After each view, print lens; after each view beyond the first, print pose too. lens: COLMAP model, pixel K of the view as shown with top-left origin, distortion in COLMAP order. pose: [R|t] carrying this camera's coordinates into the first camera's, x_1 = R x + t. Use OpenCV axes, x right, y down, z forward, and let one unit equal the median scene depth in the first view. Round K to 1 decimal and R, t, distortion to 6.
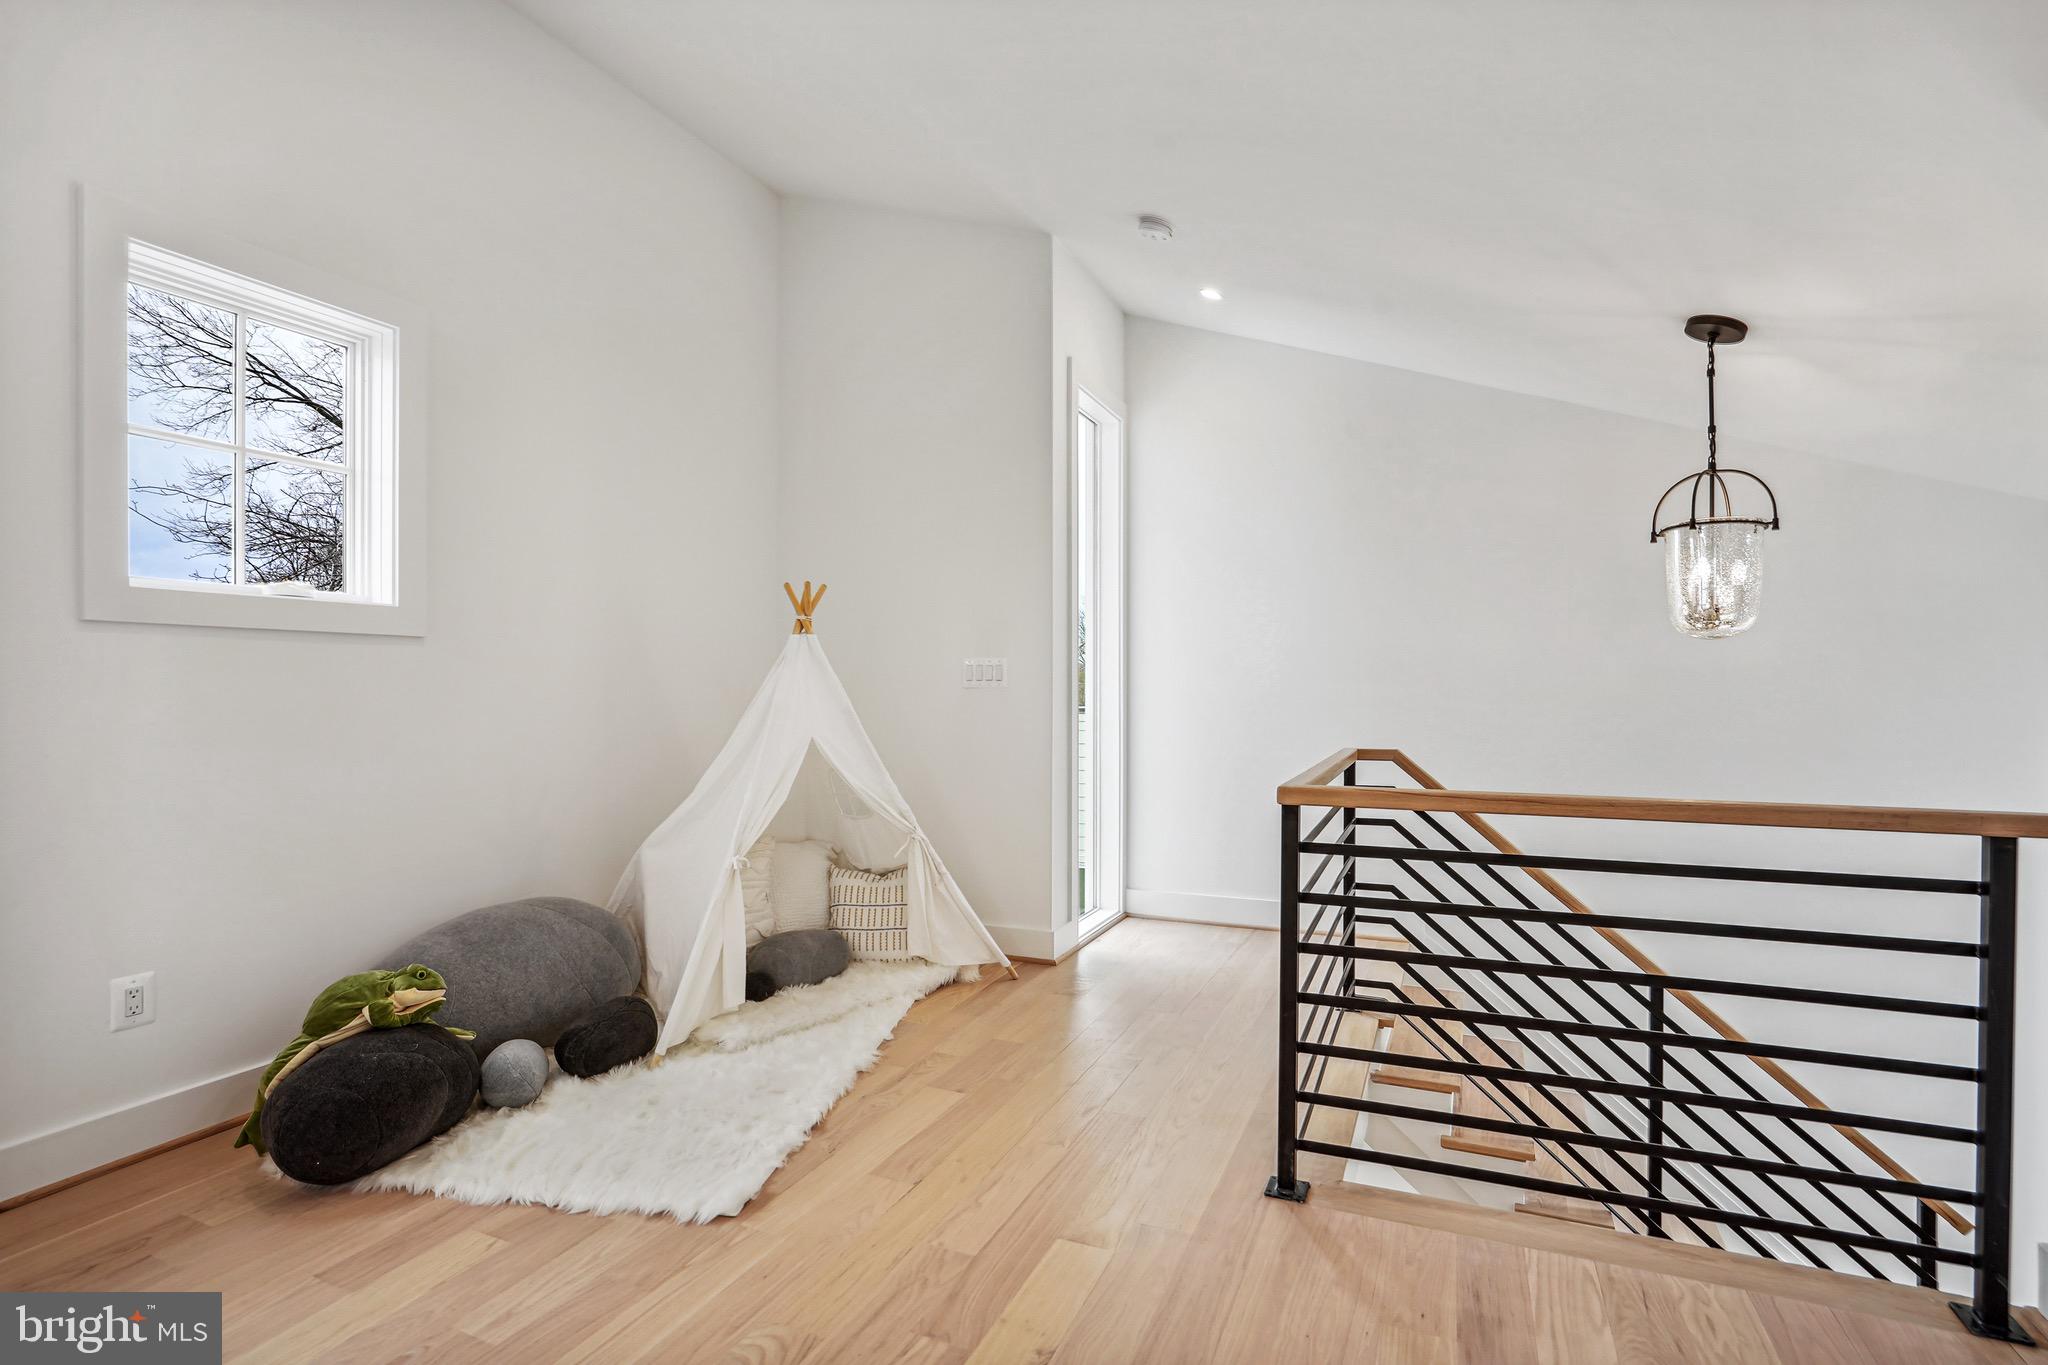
lens RADIAL K [[1015.1, 0, 1024.0], [0, 1015.1, 682.5], [0, 0, 1]] dist [-0.032504, 0.000905]
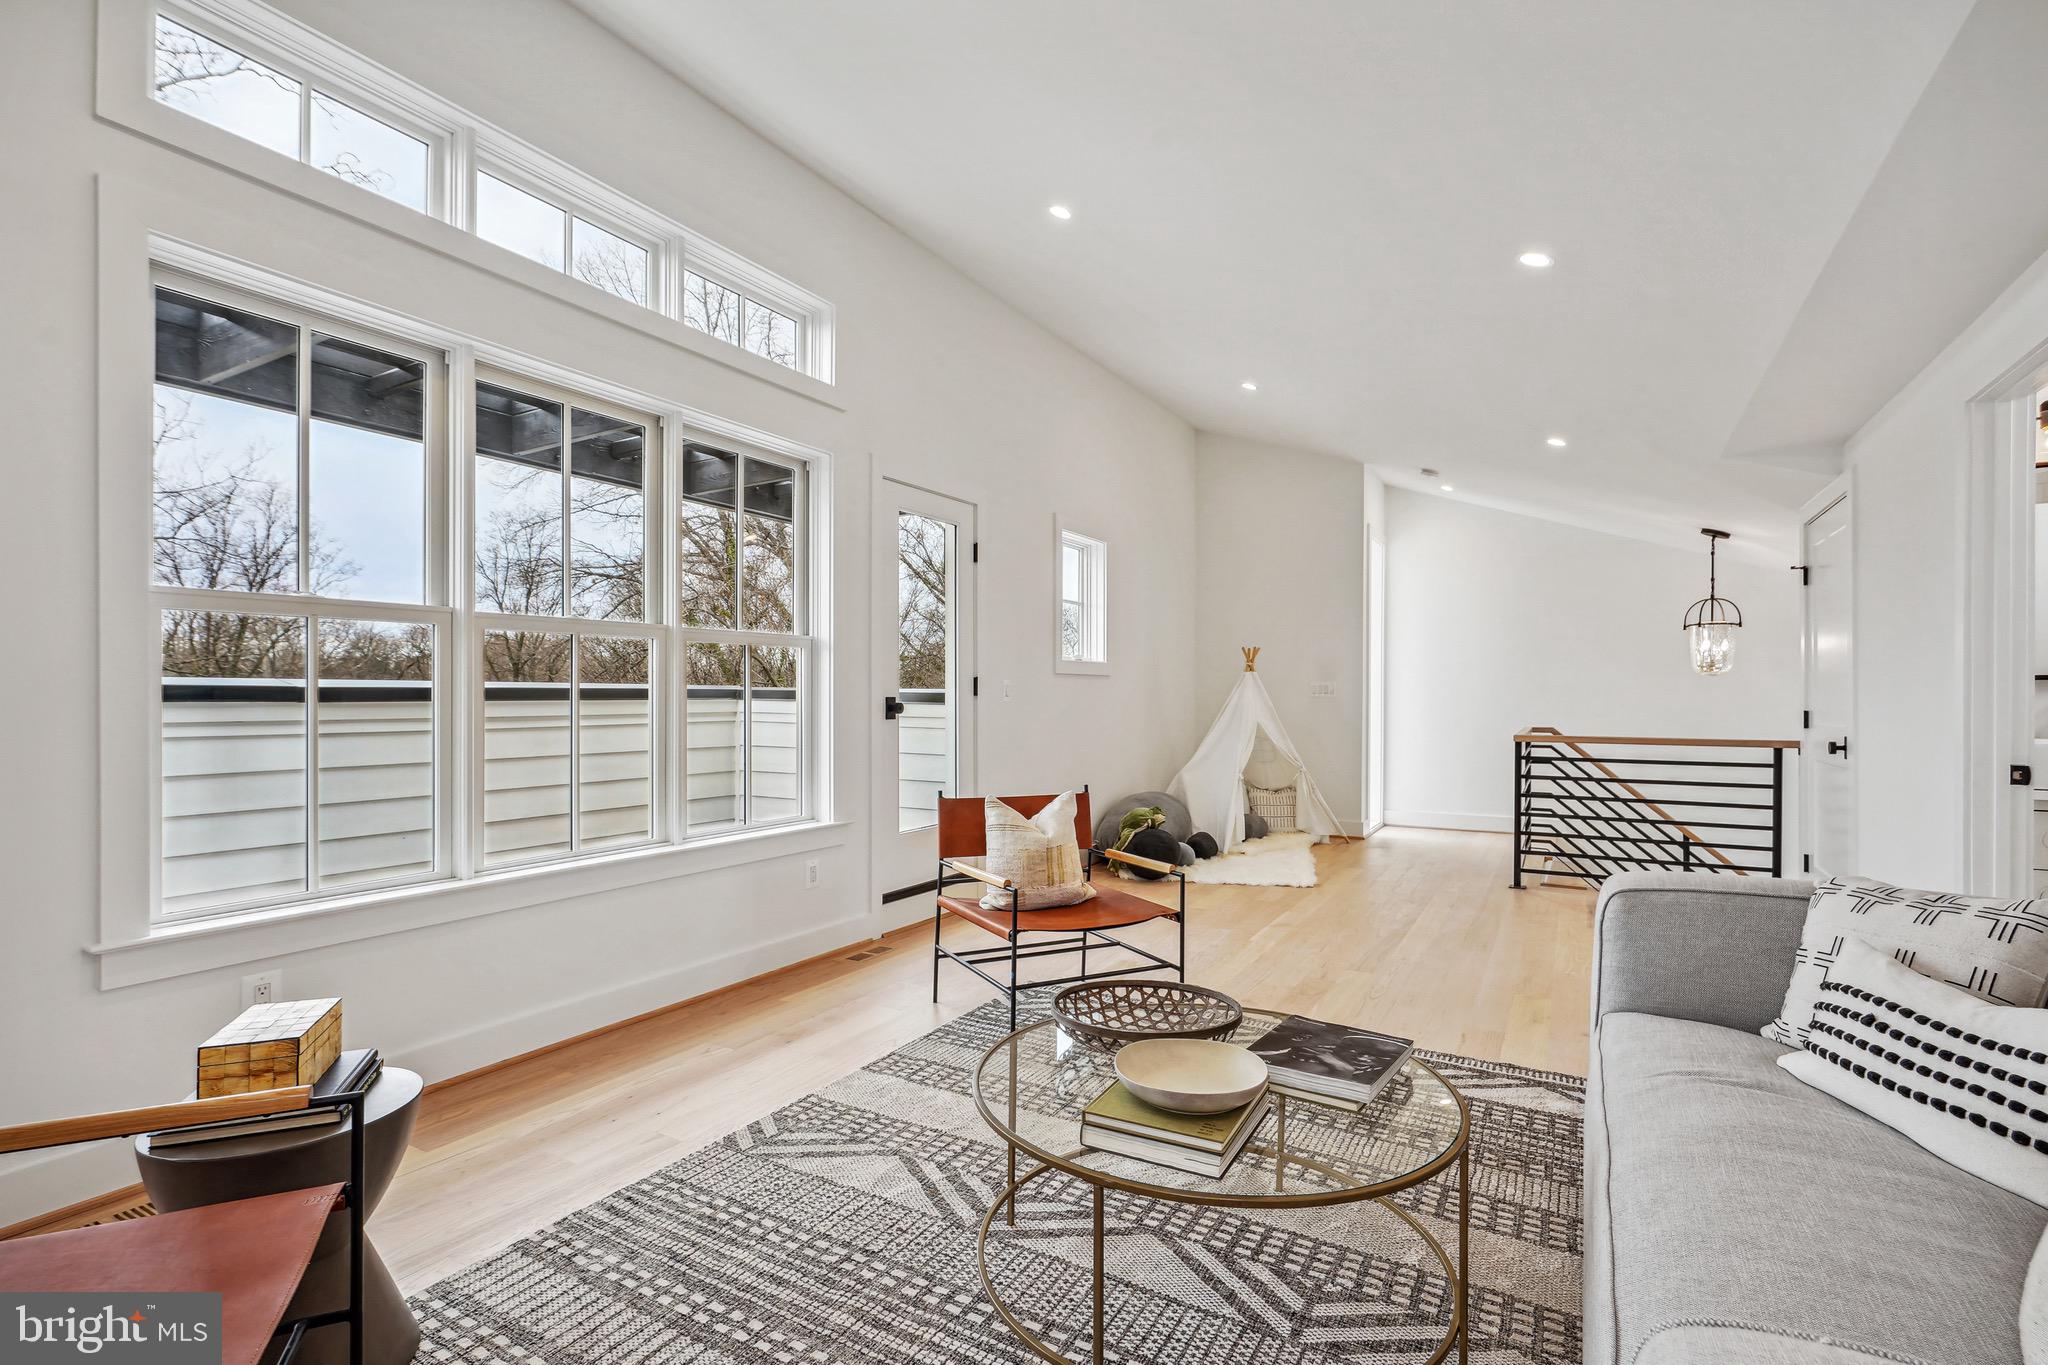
lens RADIAL K [[985.1, 0, 1024.9], [0, 985.1, 699.4], [0, 0, 1]] dist [0.000743, -0.000215]
pose [[0.993617, 0.000910, -0.112806, -0.553822], [0.000325, 0.999940, 0.010926, -0.015724], [0.112809, -0.010892, 0.993557, -1.297268]]
